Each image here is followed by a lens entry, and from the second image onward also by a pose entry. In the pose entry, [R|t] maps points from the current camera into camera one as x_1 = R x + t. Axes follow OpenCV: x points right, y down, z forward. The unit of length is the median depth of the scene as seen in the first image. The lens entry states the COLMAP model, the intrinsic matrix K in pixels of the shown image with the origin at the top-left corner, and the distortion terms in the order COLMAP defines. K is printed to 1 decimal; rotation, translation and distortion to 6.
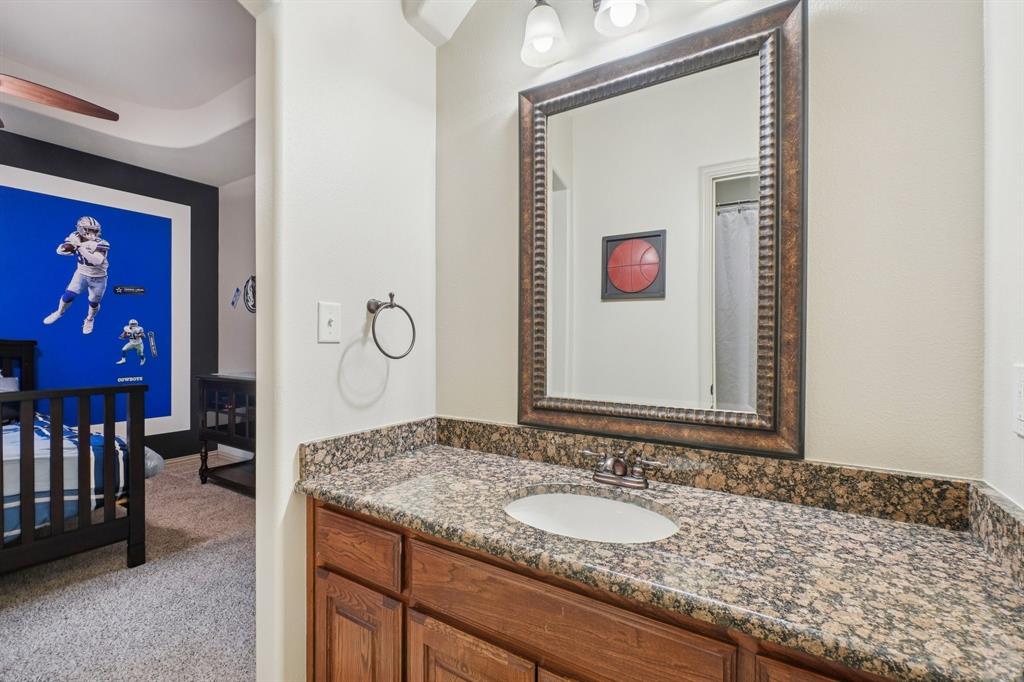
lens RADIAL K [[465.2, 0, 513.1], [0, 465.2, 348.9], [0, 0, 1]] dist [0.002104, -0.000161]
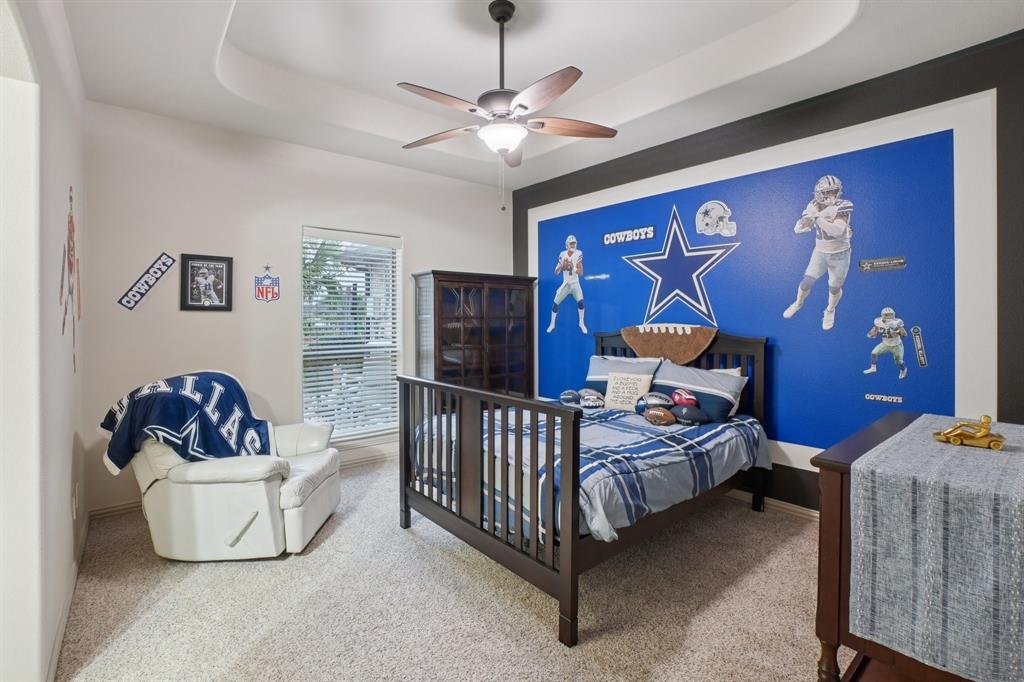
lens RADIAL K [[465.2, 0, 492.6], [0, 465.2, 322.1], [0, 0, 1]] dist [0.002104, -0.000161]
pose [[-0.289125, 0.007747, -0.957260, -0.026239], [-0.012369, 0.999854, 0.011828, -0.046647], [0.957212, 0.015260, -0.288987, 0.694336]]
